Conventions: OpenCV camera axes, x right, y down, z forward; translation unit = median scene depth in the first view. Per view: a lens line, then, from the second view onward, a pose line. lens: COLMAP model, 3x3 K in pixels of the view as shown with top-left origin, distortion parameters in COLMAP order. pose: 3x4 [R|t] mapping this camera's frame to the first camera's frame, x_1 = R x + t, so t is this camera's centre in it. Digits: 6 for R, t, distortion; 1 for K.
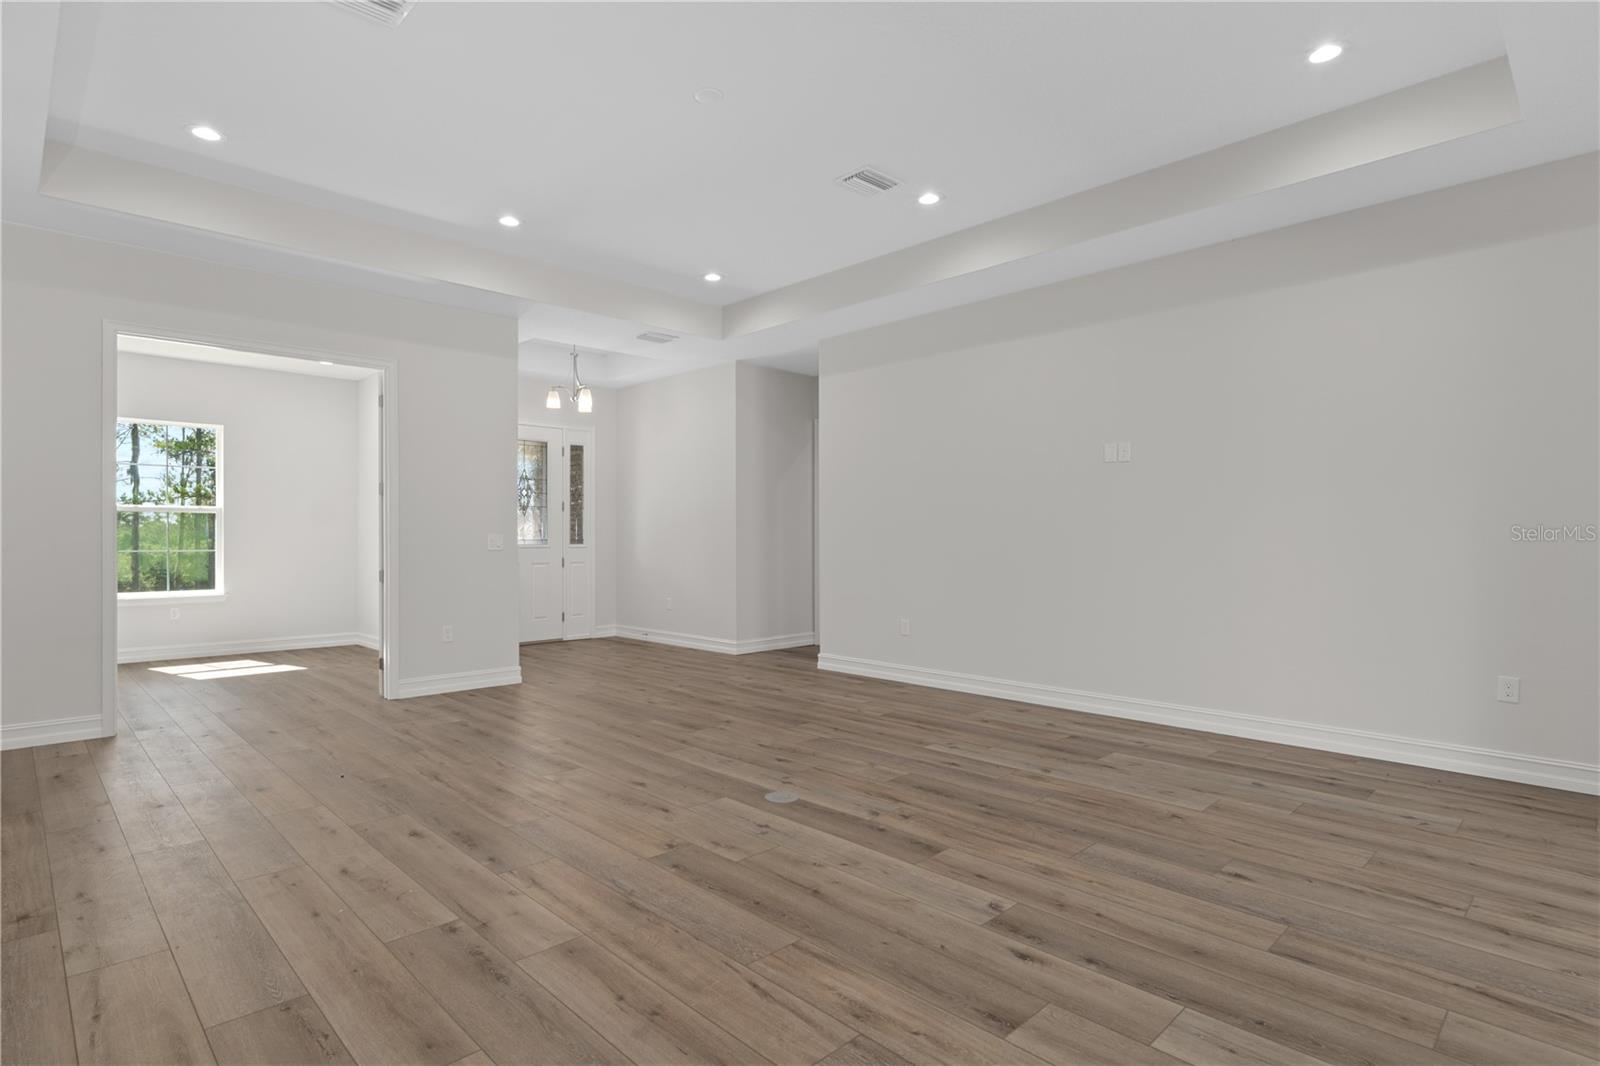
lens RADIAL K [[821.7, 0, 787.0], [0, 821.7, 531.9], [0, 0, 1]] dist [0.004970, -0.001285]
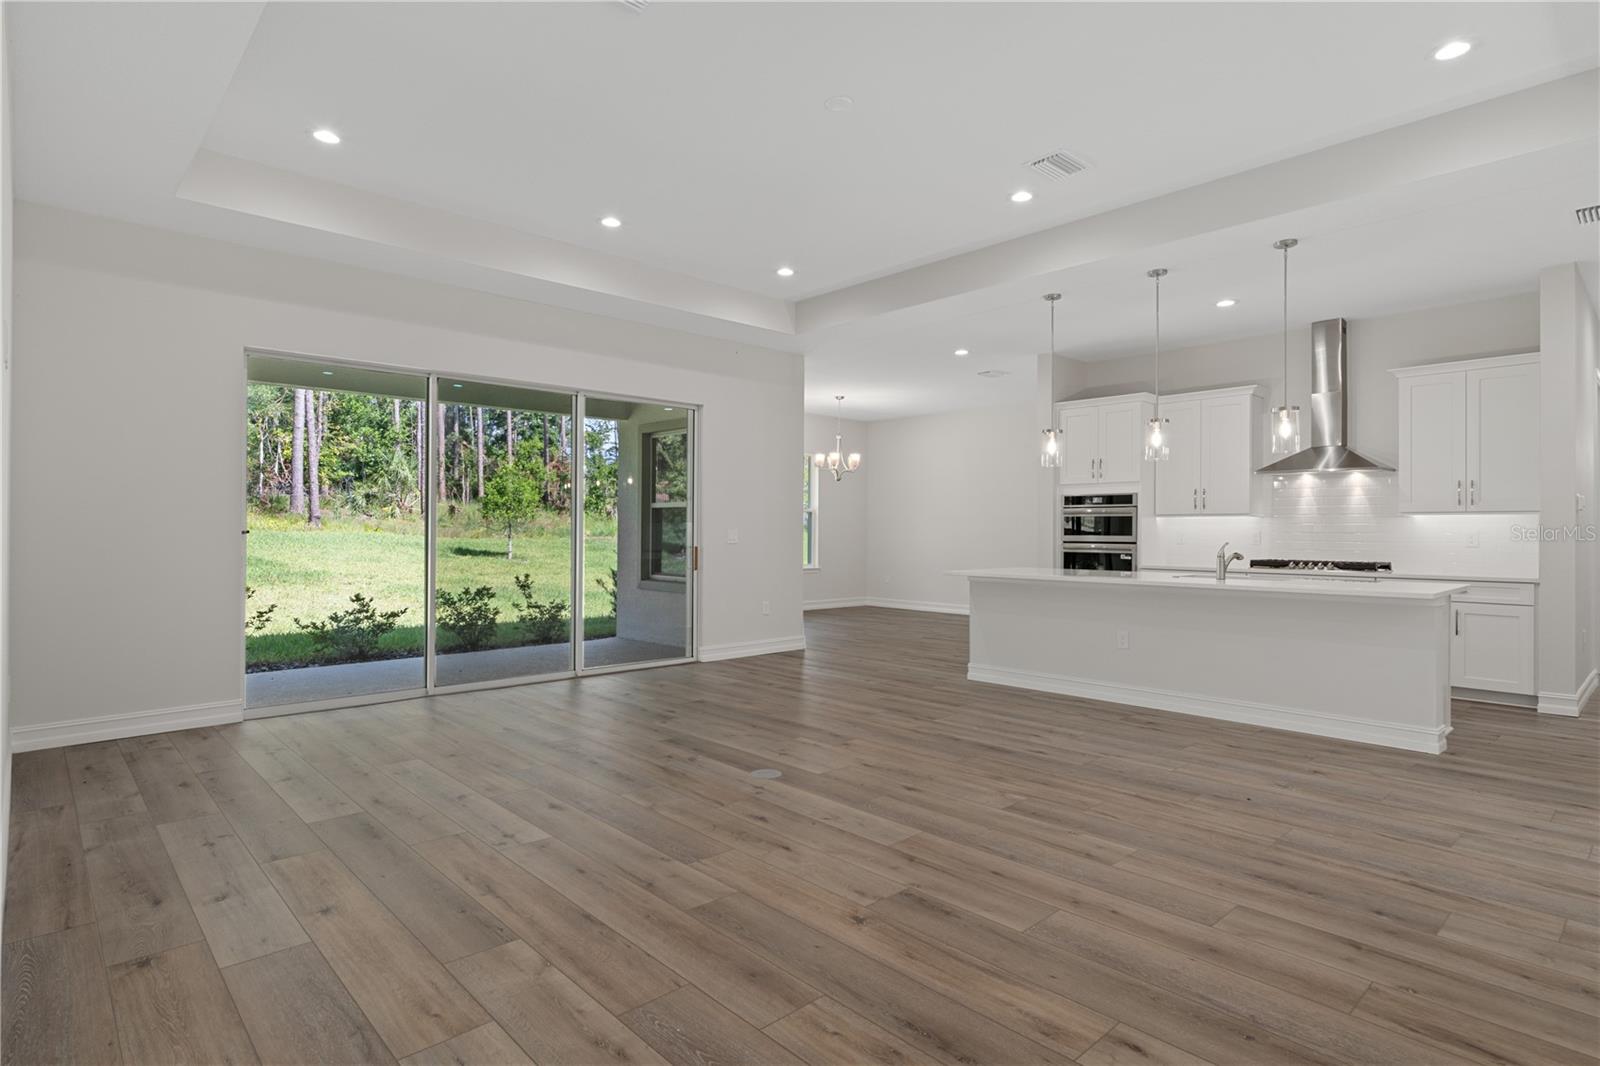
lens RADIAL K [[821.7, 0, 806.6], [0, 821.7, 538.9], [0, 0, 1]] dist [0.004970, -0.001285]
pose [[-0.999989, -0.004545, -0.000625, -0.061069], [-0.004546, 0.999989, 0.000923, 0.014055], [0.000621, 0.000926, -0.999999, 2.217721]]
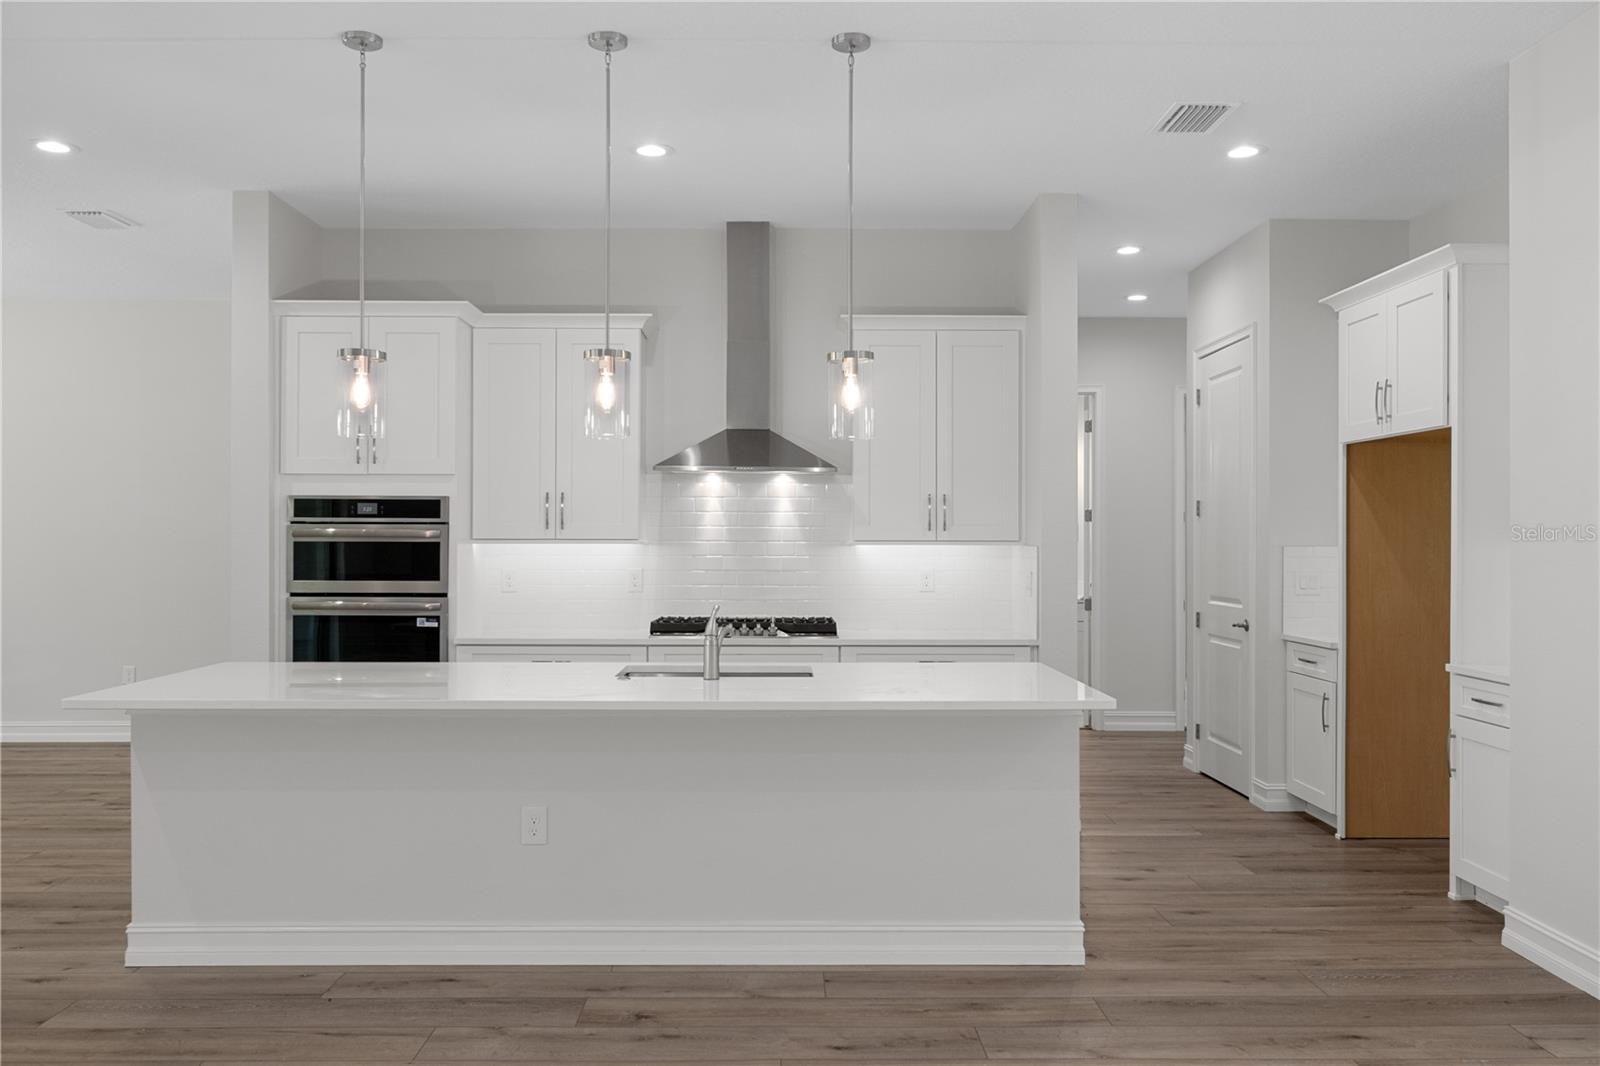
lens RADIAL K [[1249.5, 0, 788.6], [0, 1249.5, 540.1], [0, 0, 1]] dist [0.003116, -0.011871]
pose [[-0.682696, -0.003286, -0.730695, -0.017750], [0.003004, 0.999969, -0.007304, -0.037314], [0.730696, -0.007181, -0.682665, 1.523463]]
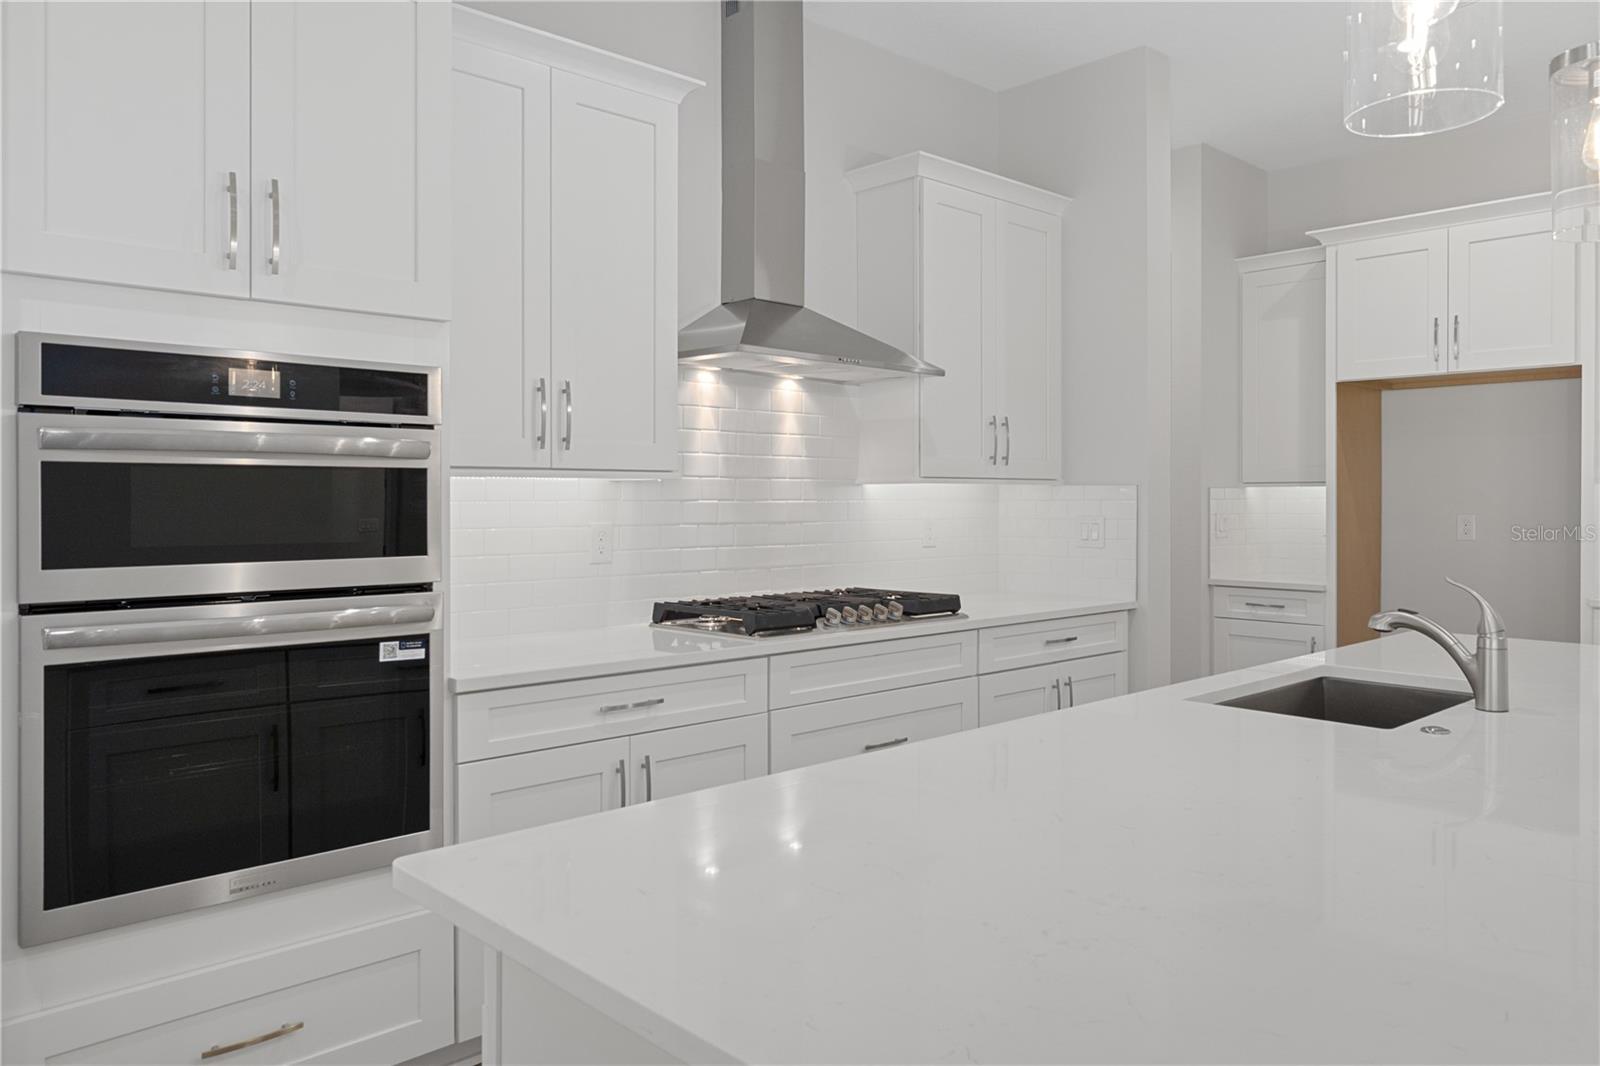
lens RADIAL K [[1144.8, 0, 808.0], [0, 1144.8, 506.9], [0, 0, 1]] dist [-0.004373, 0.007020]
pose [[-0.008511, 0.006613, -0.999942, -0.240280], [0.008783, 0.999940, 0.006538, -0.027994], [0.999925, -0.008726, -0.008568, 0.259443]]
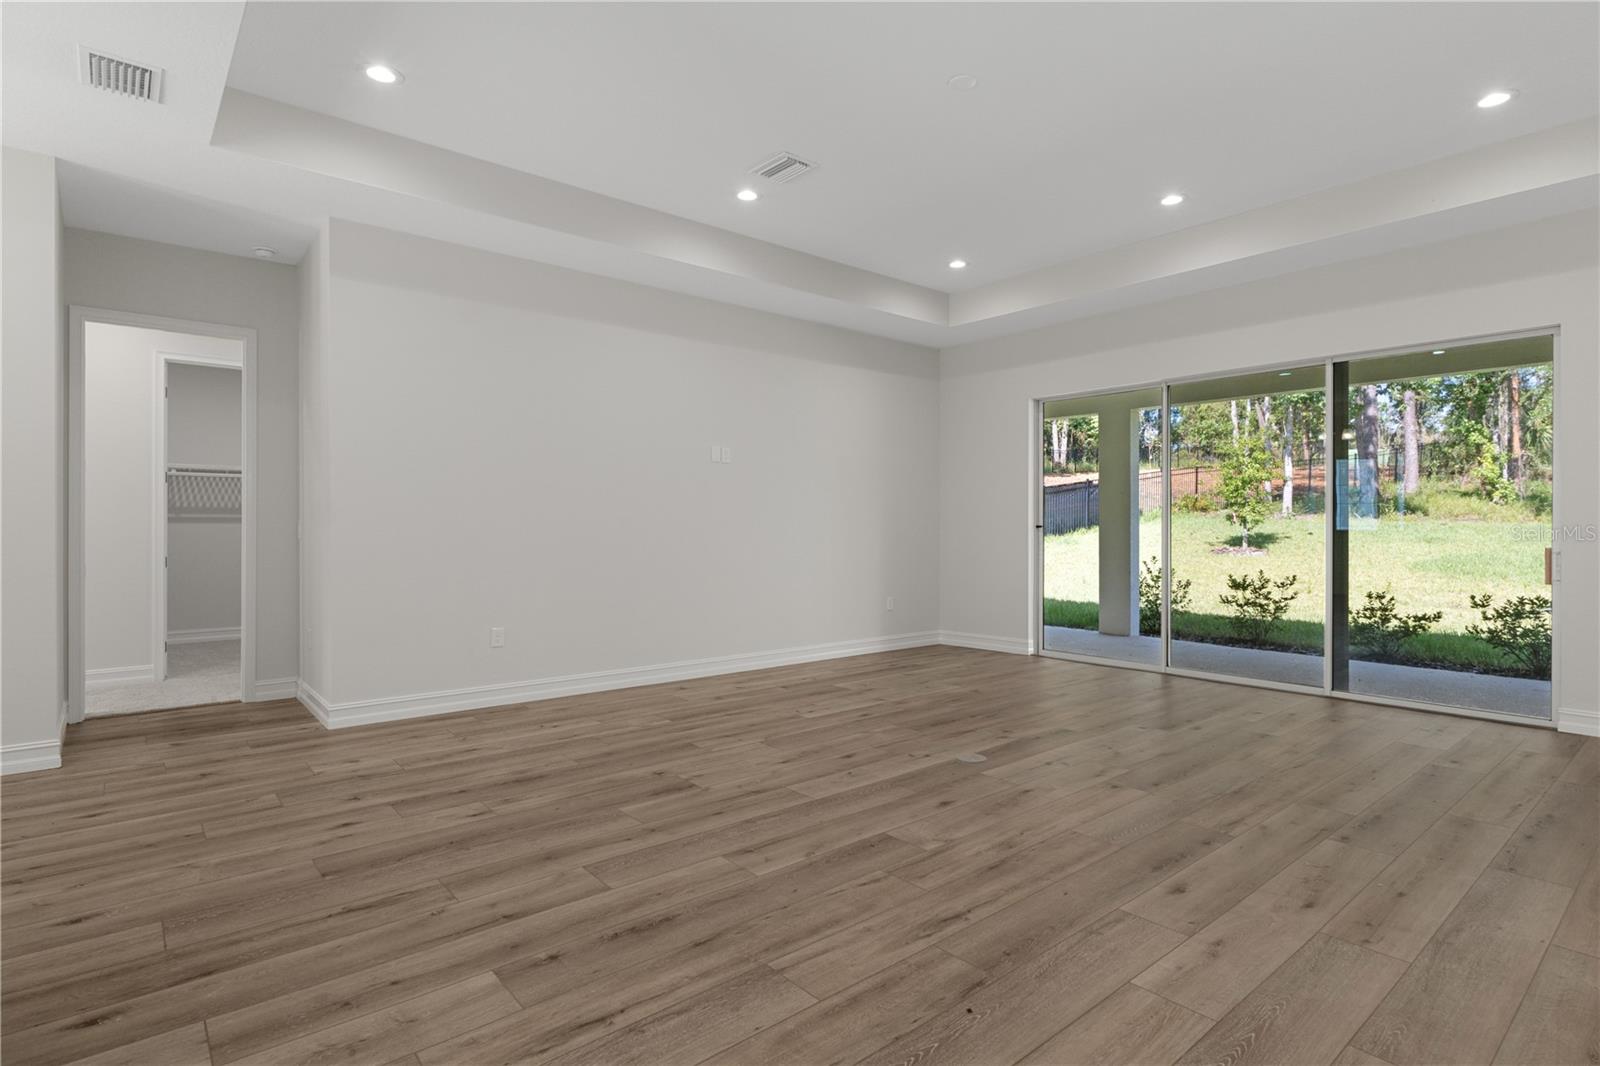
lens RADIAL K [[821.7, 0, 799.7], [0, 821.7, 523.3], [0, 0, 1]] dist [0.004970, -0.001285]
pose [[0.052390, 0.000202, 0.998627, -1.210496], [-0.008323, 0.999965, 0.000235, 0.005777], [-0.998592, -0.008324, 0.052390, 1.255571]]
